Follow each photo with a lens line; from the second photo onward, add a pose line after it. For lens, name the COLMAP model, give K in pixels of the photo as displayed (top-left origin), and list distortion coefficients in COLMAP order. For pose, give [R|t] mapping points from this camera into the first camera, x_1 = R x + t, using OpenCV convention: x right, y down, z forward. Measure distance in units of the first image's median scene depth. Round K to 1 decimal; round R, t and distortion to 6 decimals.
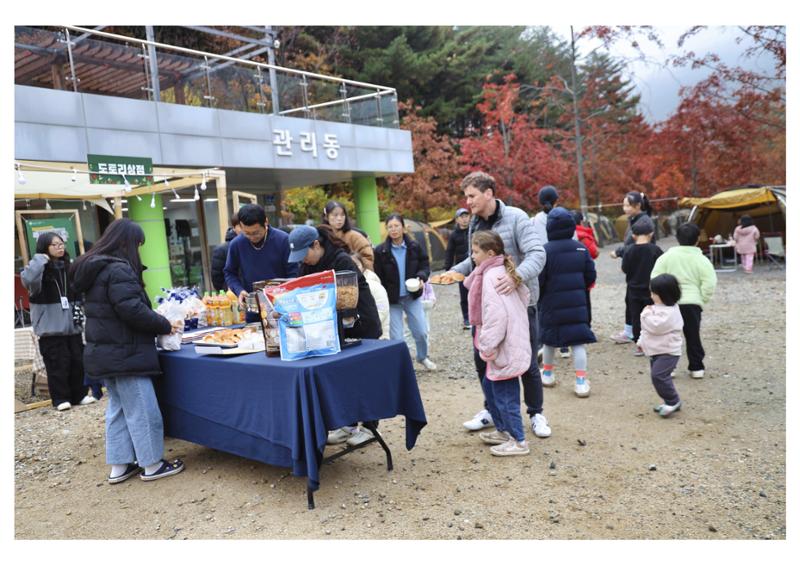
lens RADIAL K [[660.5, 0, 404.3], [0, 660.5, 280.8], [0, 0, 1]] dist [-0.009865, 0.008896]
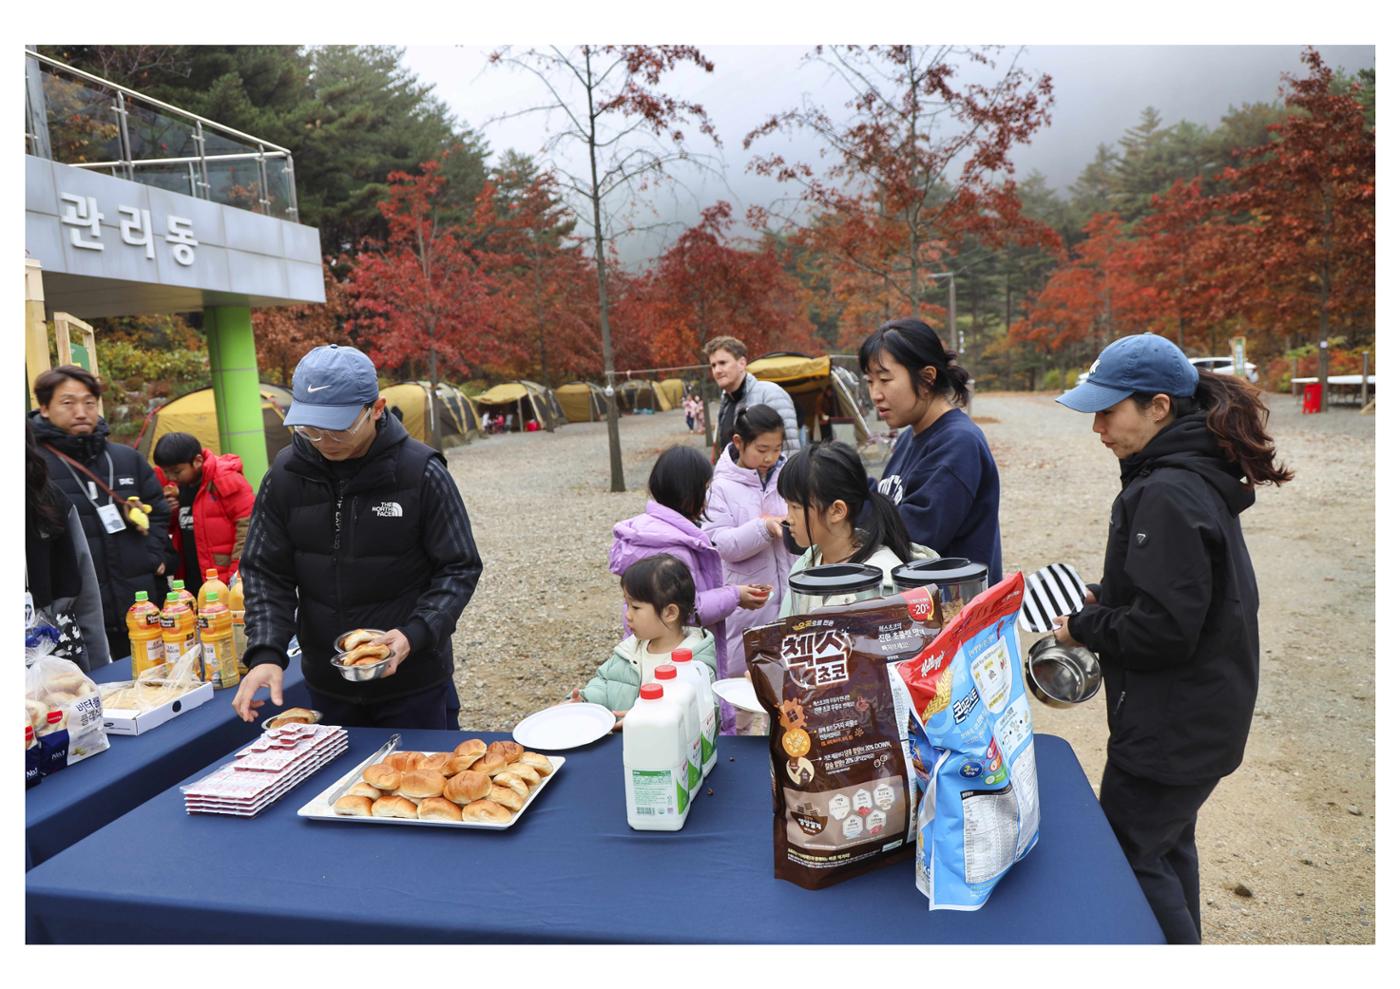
lens RADIAL K [[923.0, 0, 701.1], [0, 923.0, 500.0], [0, 0, 1]] dist [-0.095786, 0.063122]
pose [[0.863932, -0.031812, 0.502602, -0.107940], [0.017381, 0.999292, 0.033373, -0.015967], [-0.503308, -0.020096, 0.863873, 0.169866]]
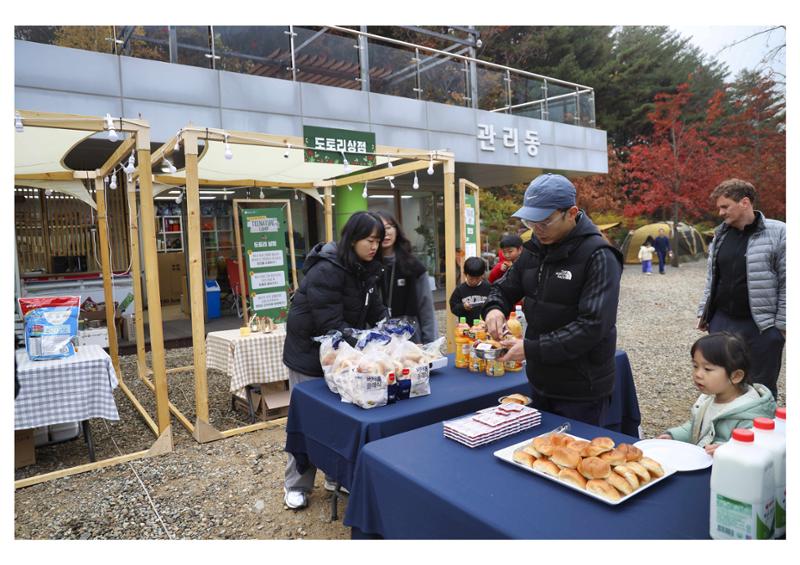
lens RADIAL K [[527.4, 0, 400.6], [0, 527.4, 285.7], [0, 0, 1]] dist [-0.095786, 0.063122]
pose [[0.968049, 0.057690, -0.244034, -0.089755], [-0.050028, 0.998044, 0.037487, -0.011617], [0.245719, -0.024081, 0.969042, 0.183542]]
